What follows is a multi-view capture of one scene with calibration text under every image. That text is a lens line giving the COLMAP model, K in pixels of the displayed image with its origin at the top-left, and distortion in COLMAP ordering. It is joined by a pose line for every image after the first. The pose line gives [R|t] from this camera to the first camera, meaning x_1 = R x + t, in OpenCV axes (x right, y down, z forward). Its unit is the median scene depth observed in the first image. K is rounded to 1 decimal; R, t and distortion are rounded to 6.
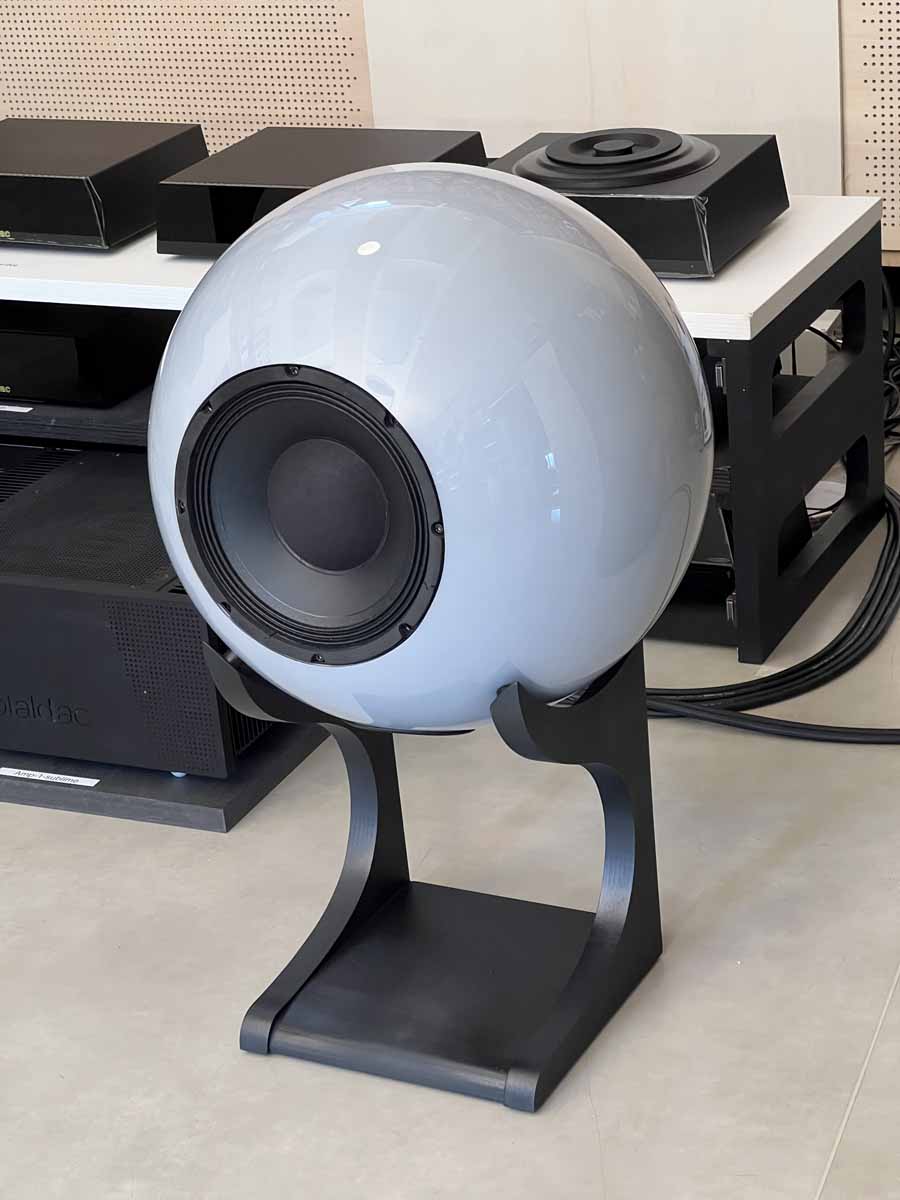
lens RADIAL K [[2680.2, 0, 450.0], [0, 2680.2, 600.0], [0, 0, 1]] dist [0.419714, -0.122949]
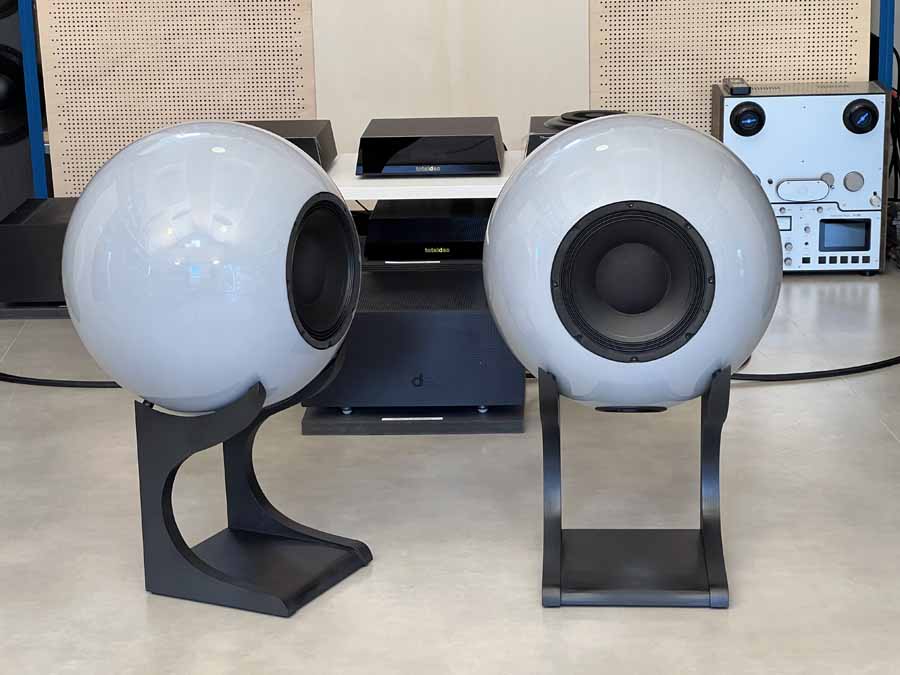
lens RADIAL K [[2010.2, 0, 450.0], [0, 2010.2, 337.5], [0, 0, 1]] dist [0.419714, -0.122949]
pose [[0.926914, -0.053662, 0.371418, -0.604407], [0.106654, 0.986581, -0.123626, 0.145933], [-0.359800, 0.154204, 0.920199, -0.220733]]
